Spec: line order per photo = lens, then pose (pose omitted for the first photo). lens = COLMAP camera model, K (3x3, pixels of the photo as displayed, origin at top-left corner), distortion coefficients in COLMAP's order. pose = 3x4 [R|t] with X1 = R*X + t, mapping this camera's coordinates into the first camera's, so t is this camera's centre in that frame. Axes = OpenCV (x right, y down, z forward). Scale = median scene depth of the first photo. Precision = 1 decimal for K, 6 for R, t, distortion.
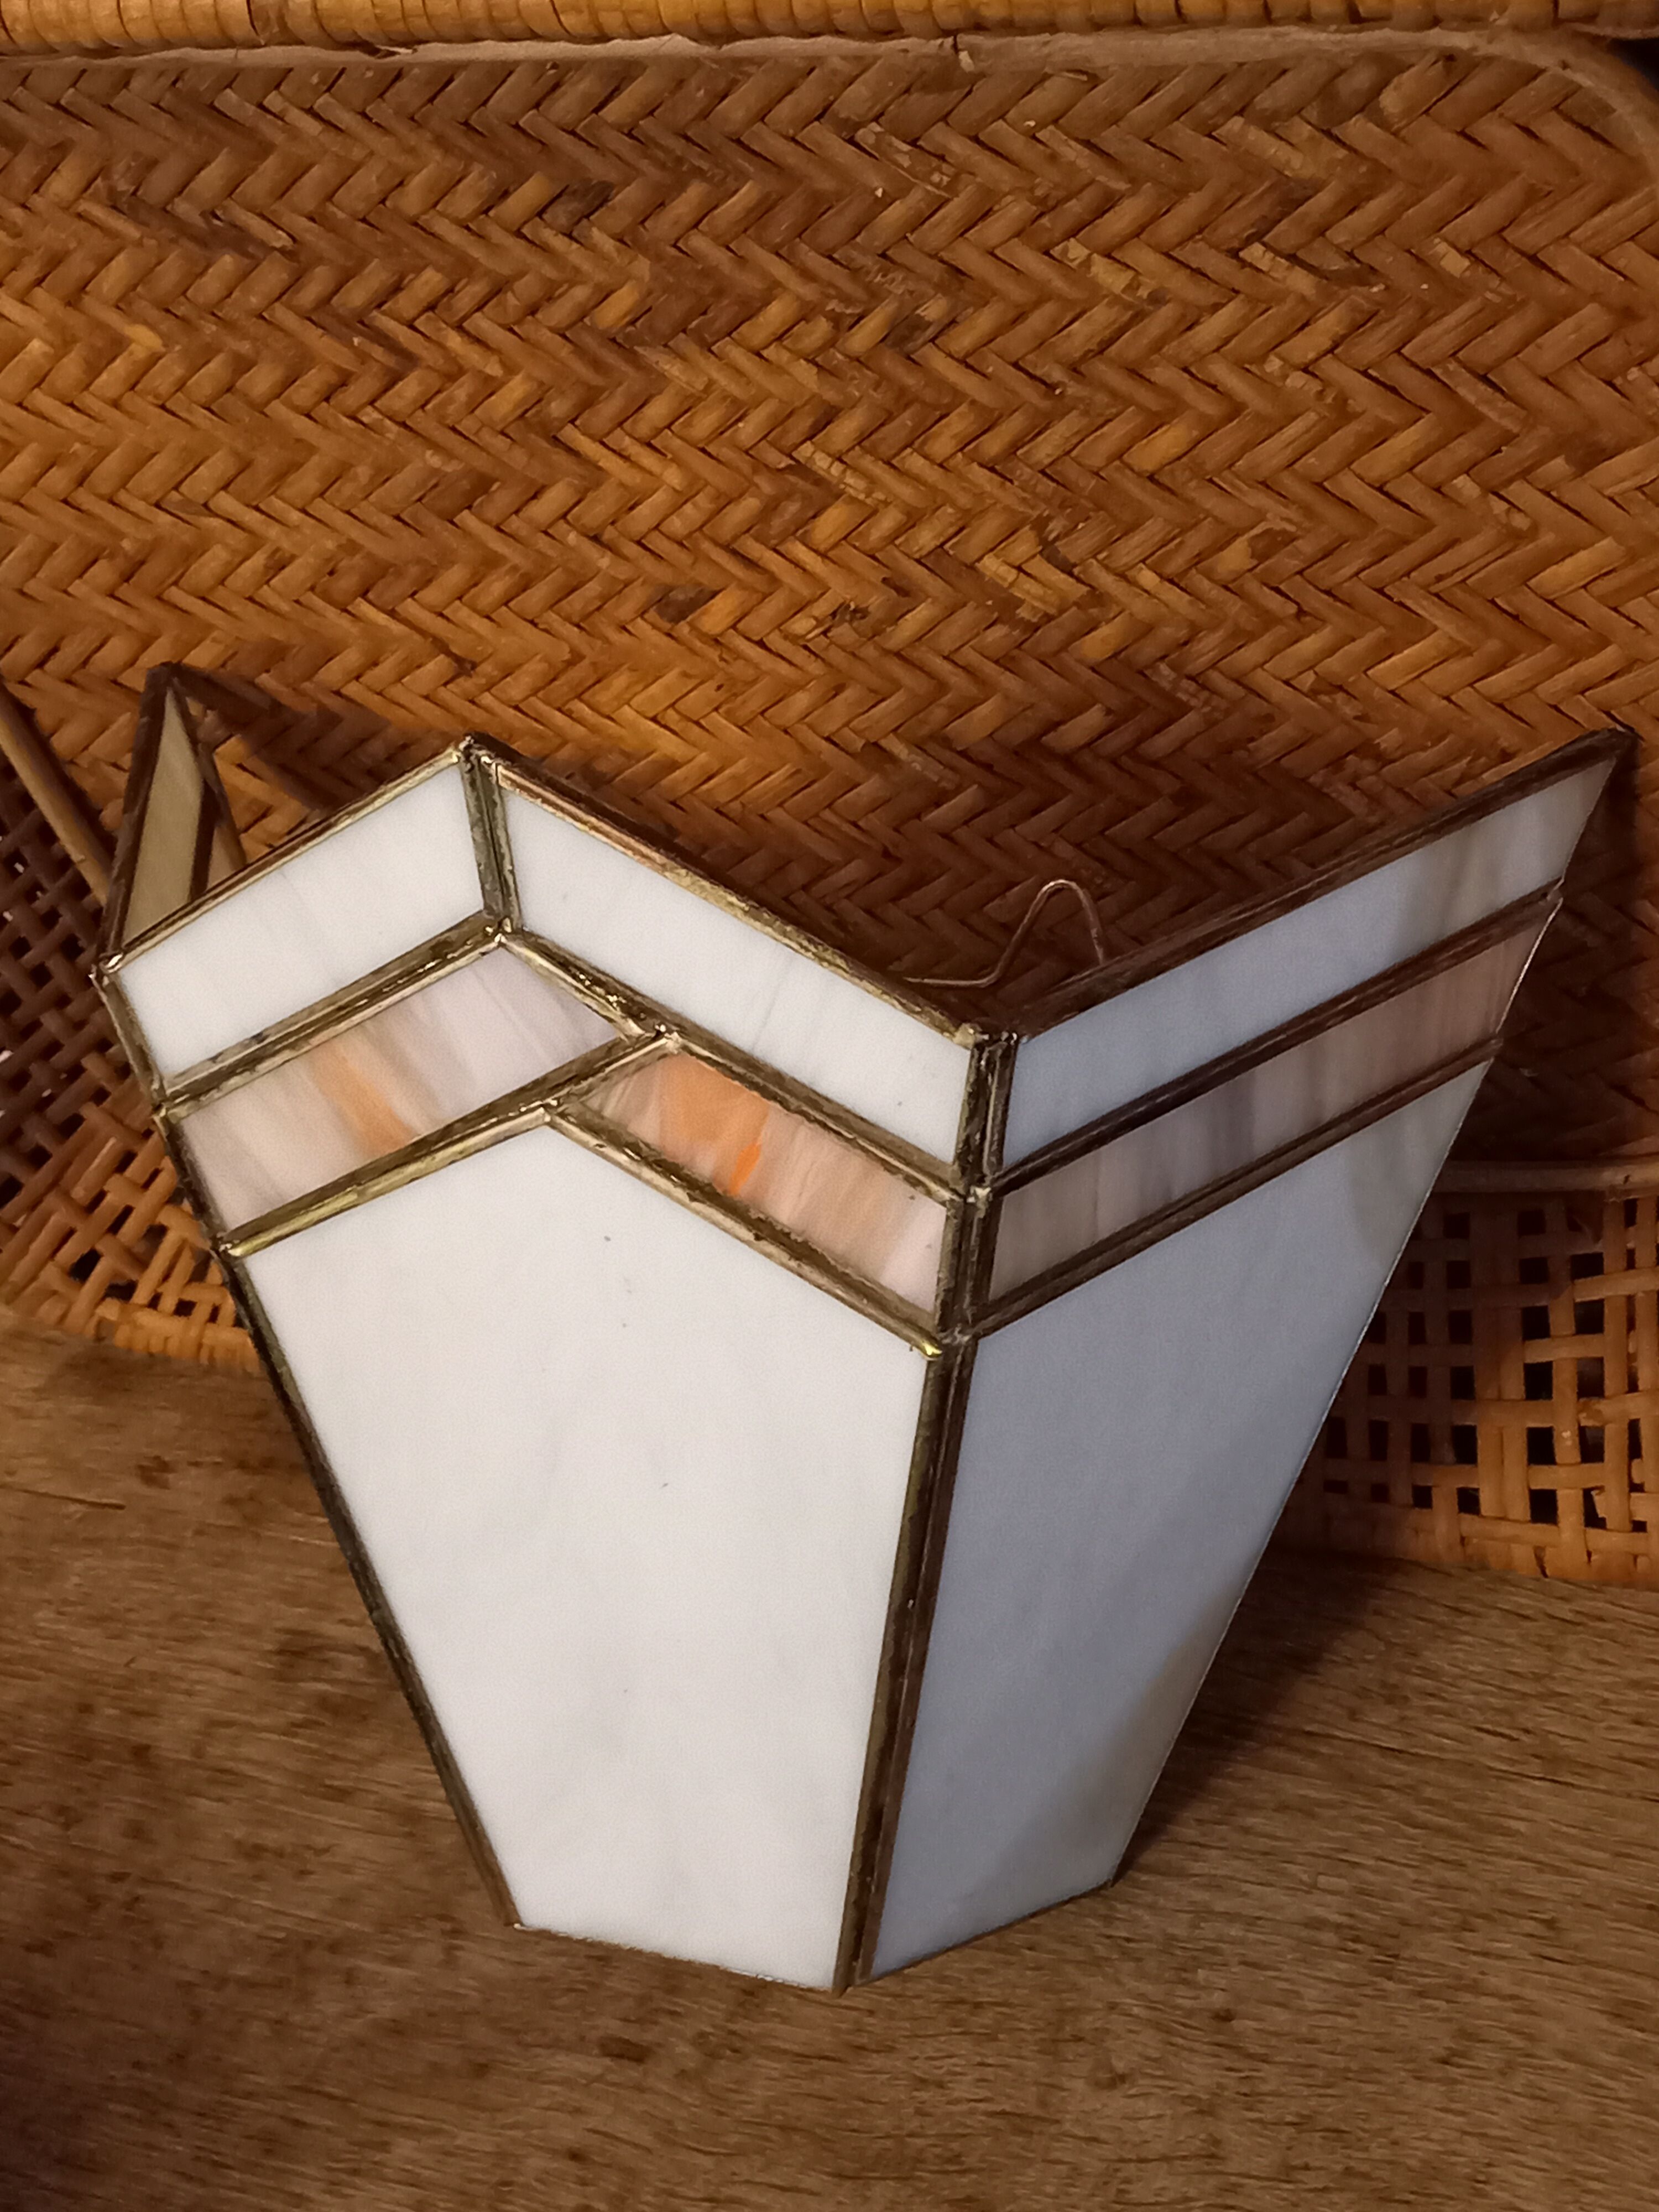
lens RADIAL K [[1644.1, 0, 829.8], [0, 1644.1, 1129.6], [0, 0, 1]] dist [0.026636, -0.002207]
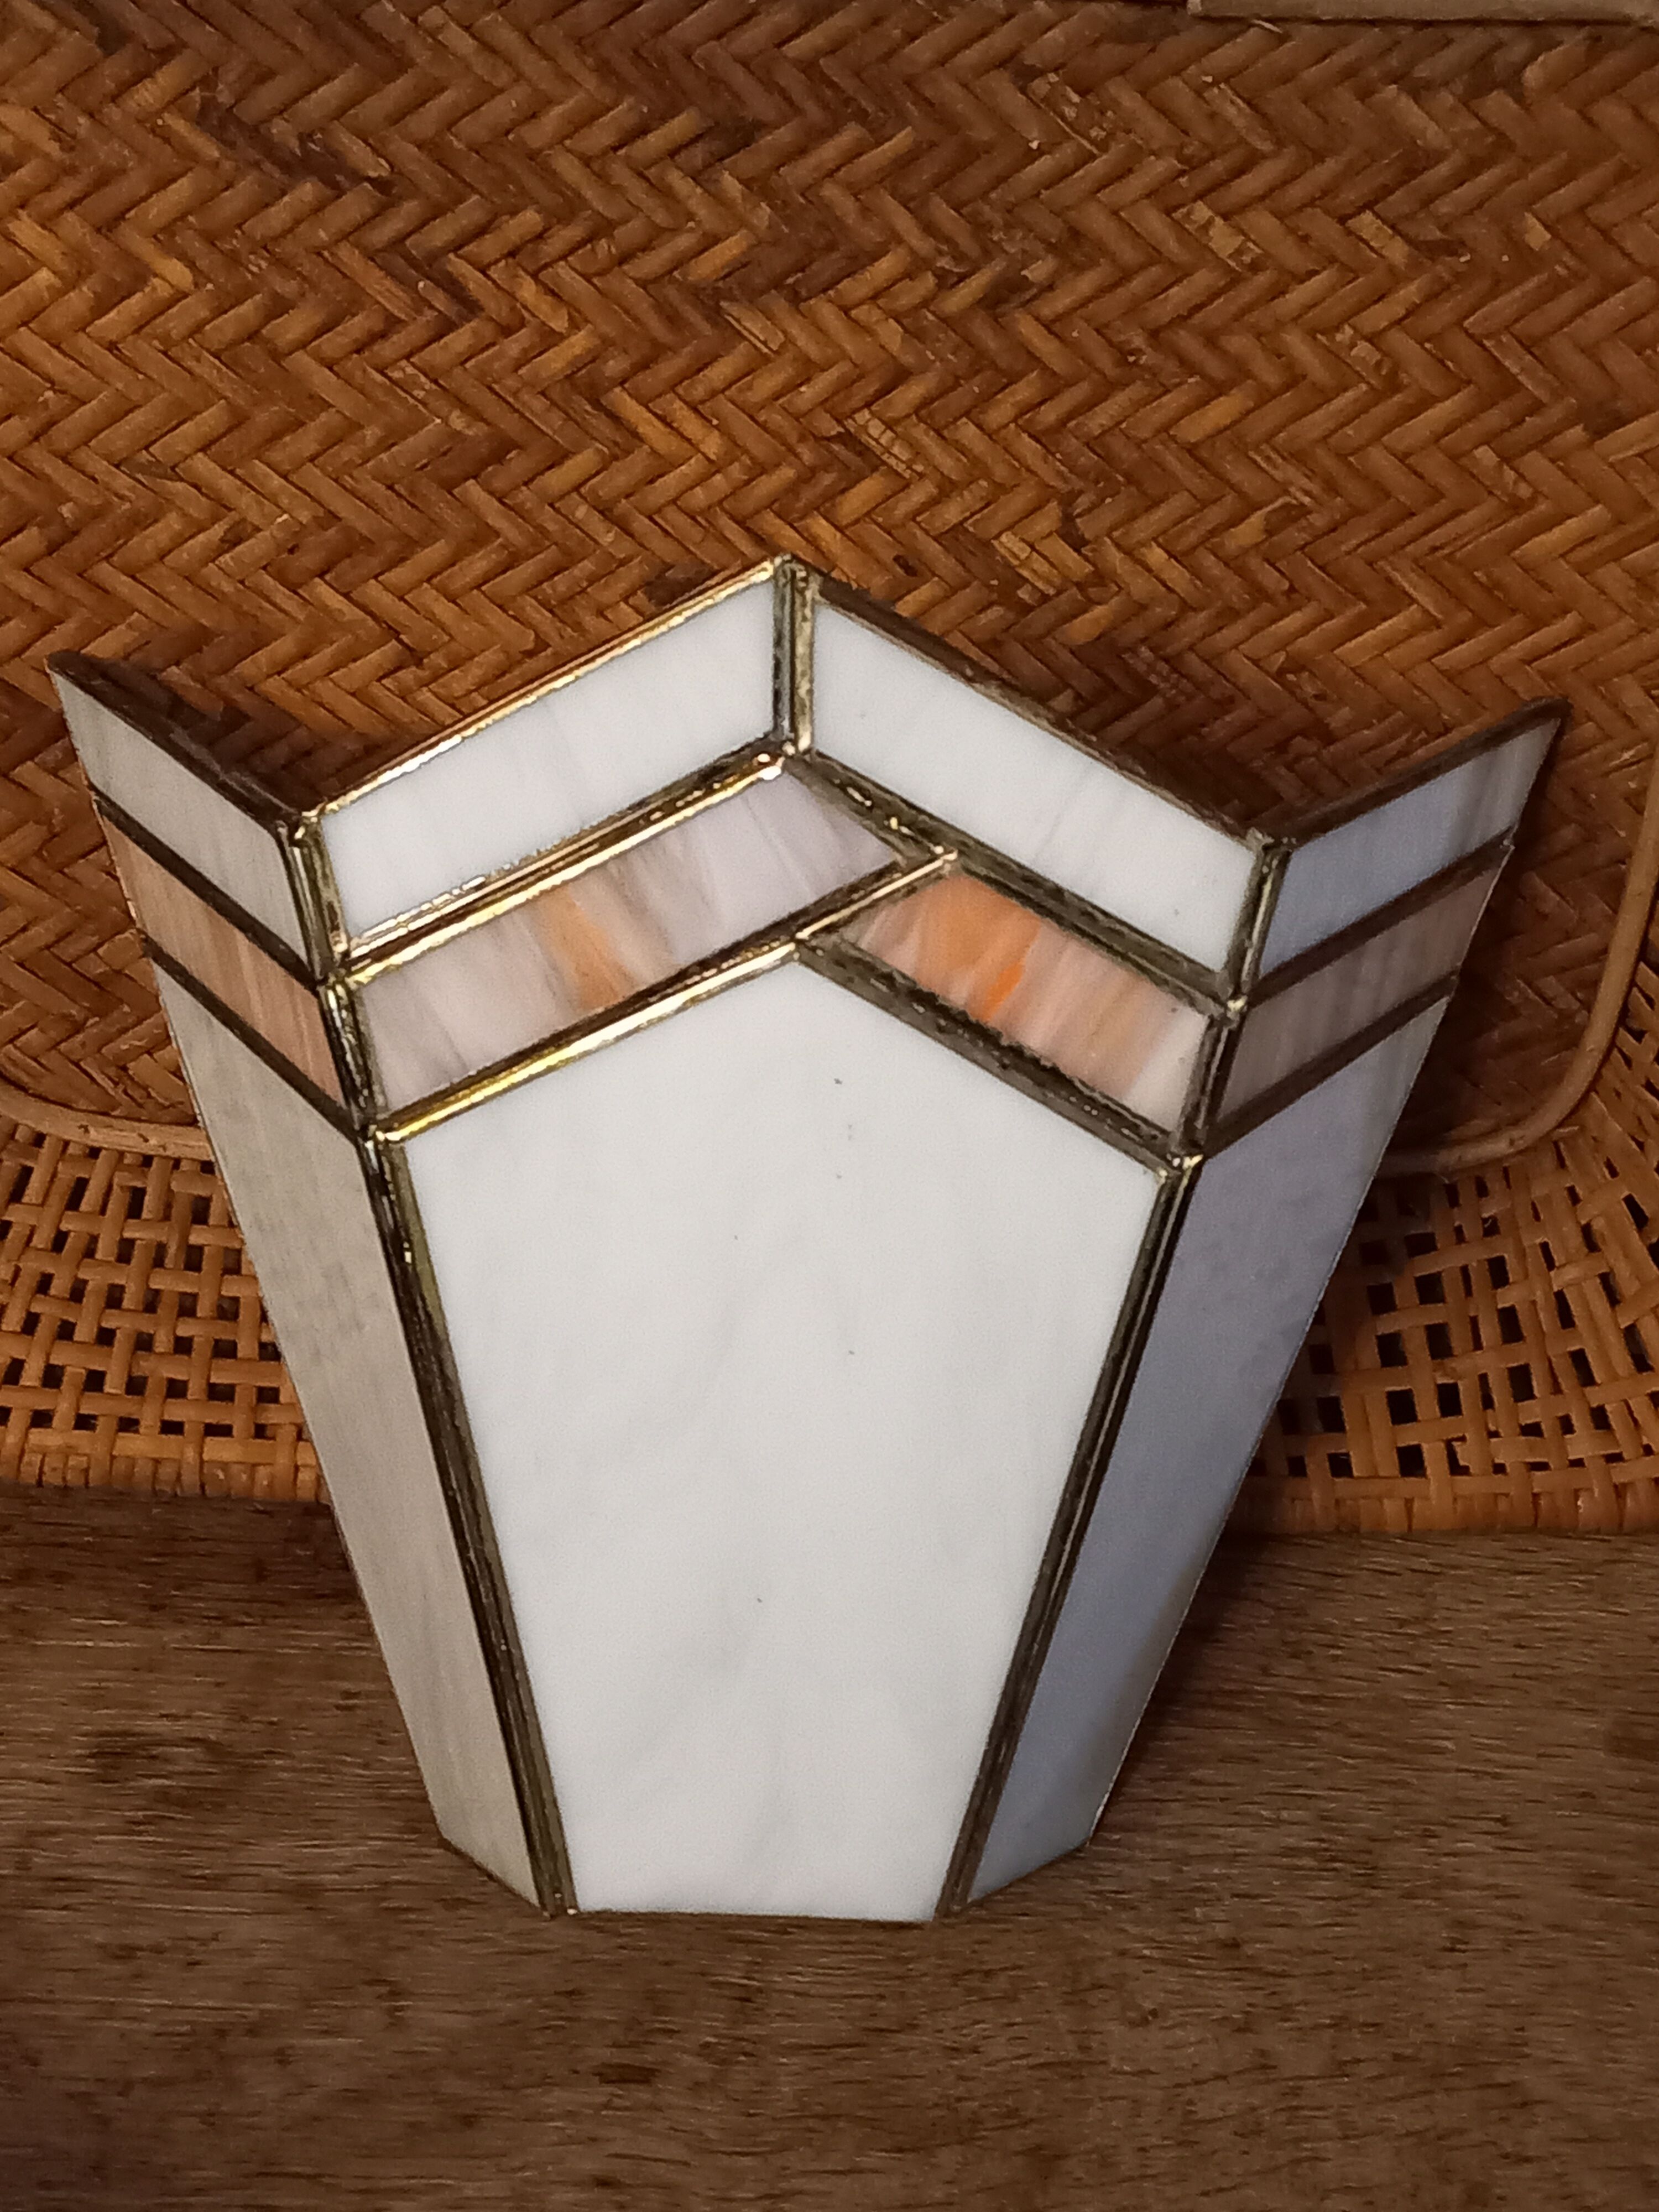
lens RADIAL K [[1614.1, 0, 829.5], [0, 1614.1, 1106.0], [0, 0, 1]] dist [0.028436, -0.003434]
pose [[0.977980, -0.015321, 0.208137, -0.237599], [0.035386, 0.995035, -0.093025, 0.118515], [-0.205679, 0.098342, 0.973666, 0.022580]]
